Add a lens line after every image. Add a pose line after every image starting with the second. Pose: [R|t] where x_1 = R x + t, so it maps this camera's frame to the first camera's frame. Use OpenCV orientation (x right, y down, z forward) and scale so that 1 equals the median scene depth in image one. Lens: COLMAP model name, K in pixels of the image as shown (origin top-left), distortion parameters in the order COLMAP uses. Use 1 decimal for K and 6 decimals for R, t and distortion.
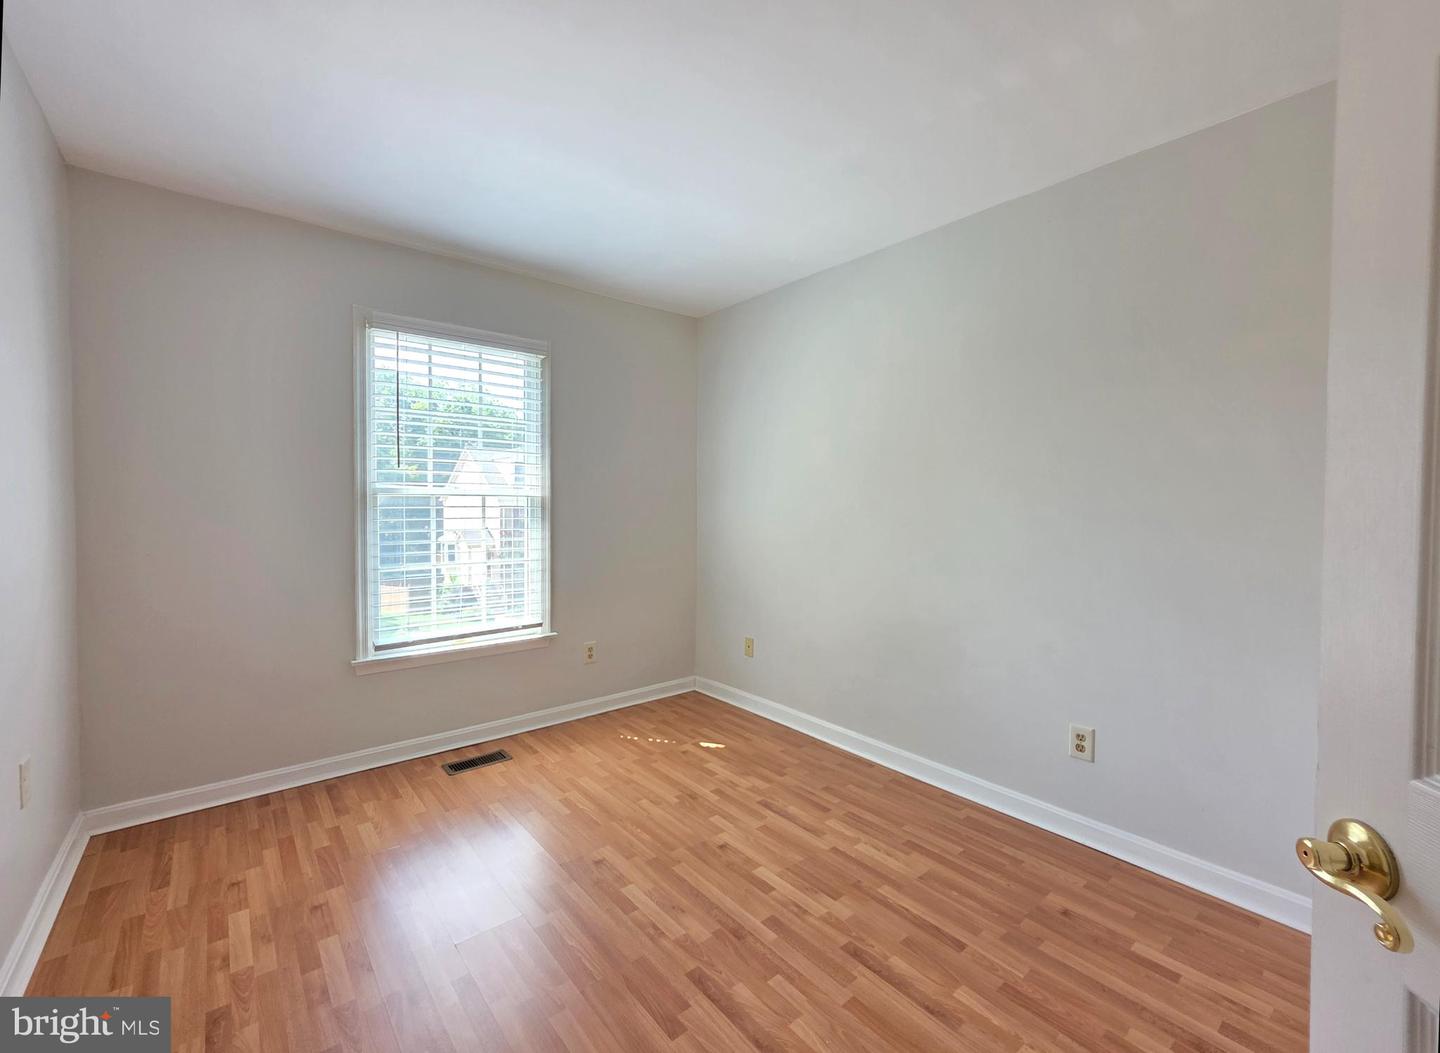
lens RADIAL K [[591.6, 0, 719.9], [0, 591.6, 537.1], [0, 0, 1]] dist [0.000785, -0.000171]
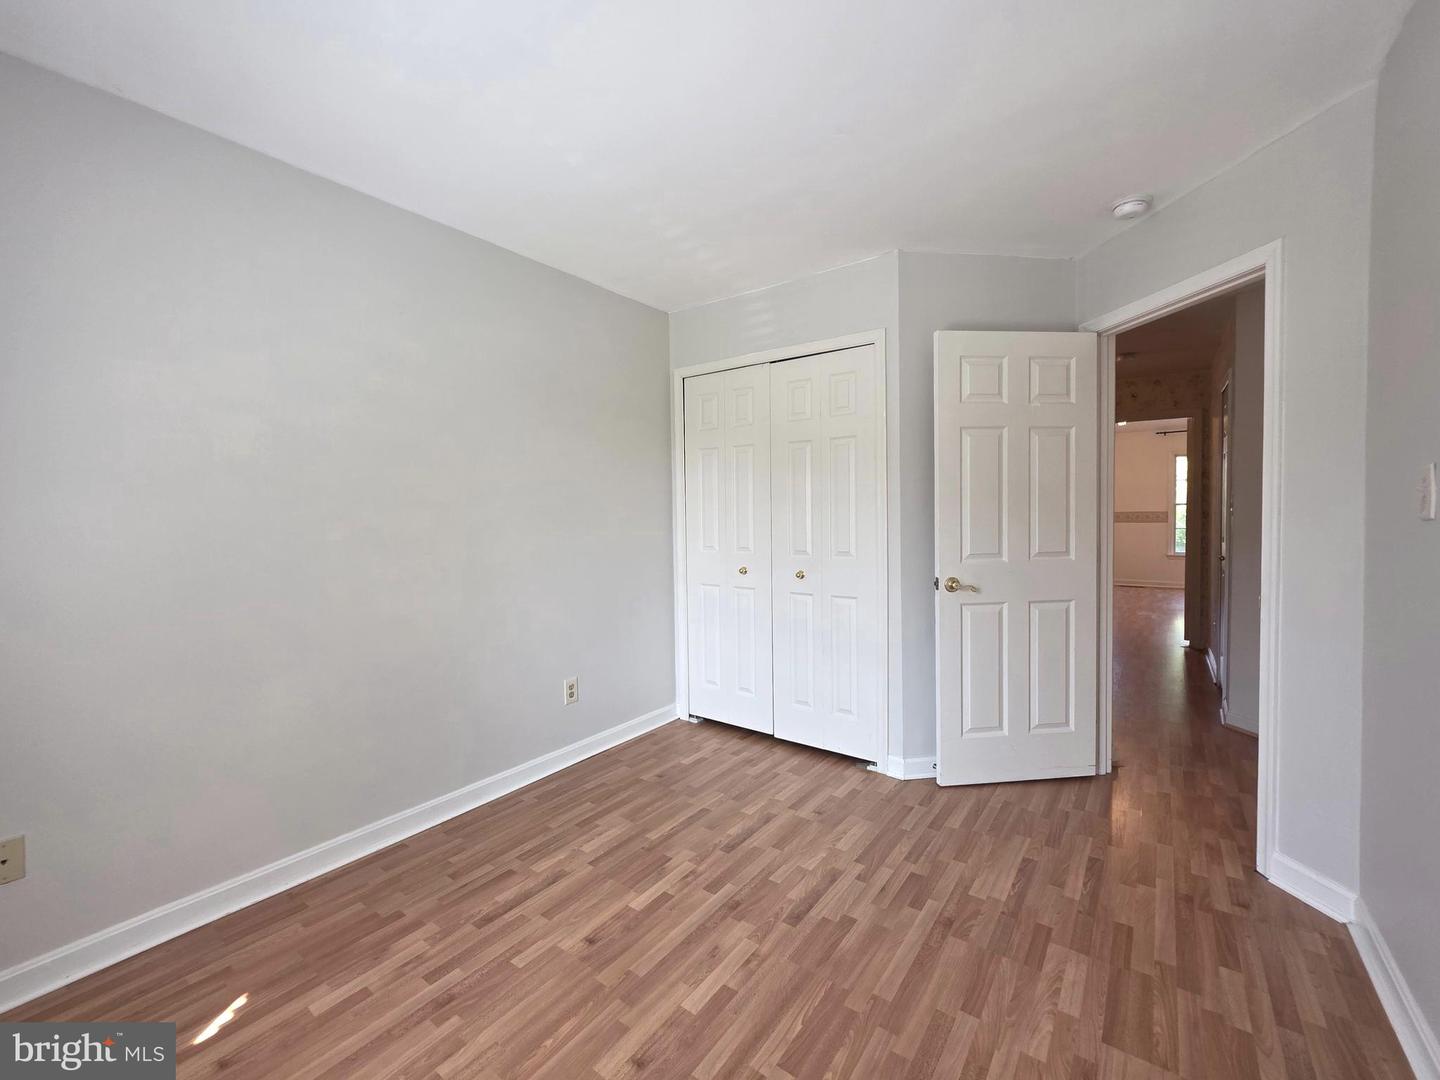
lens RADIAL K [[591.2, 0, 720.9], [0, 591.2, 532.0], [0, 0, 1]] dist [0.002798, 0.000131]
pose [[-0.225319, -0.028078, 0.973880, -0.840492], [0.069934, 0.996540, 0.044911, -0.057779], [-0.971772, 0.078227, -0.222576, 1.007656]]
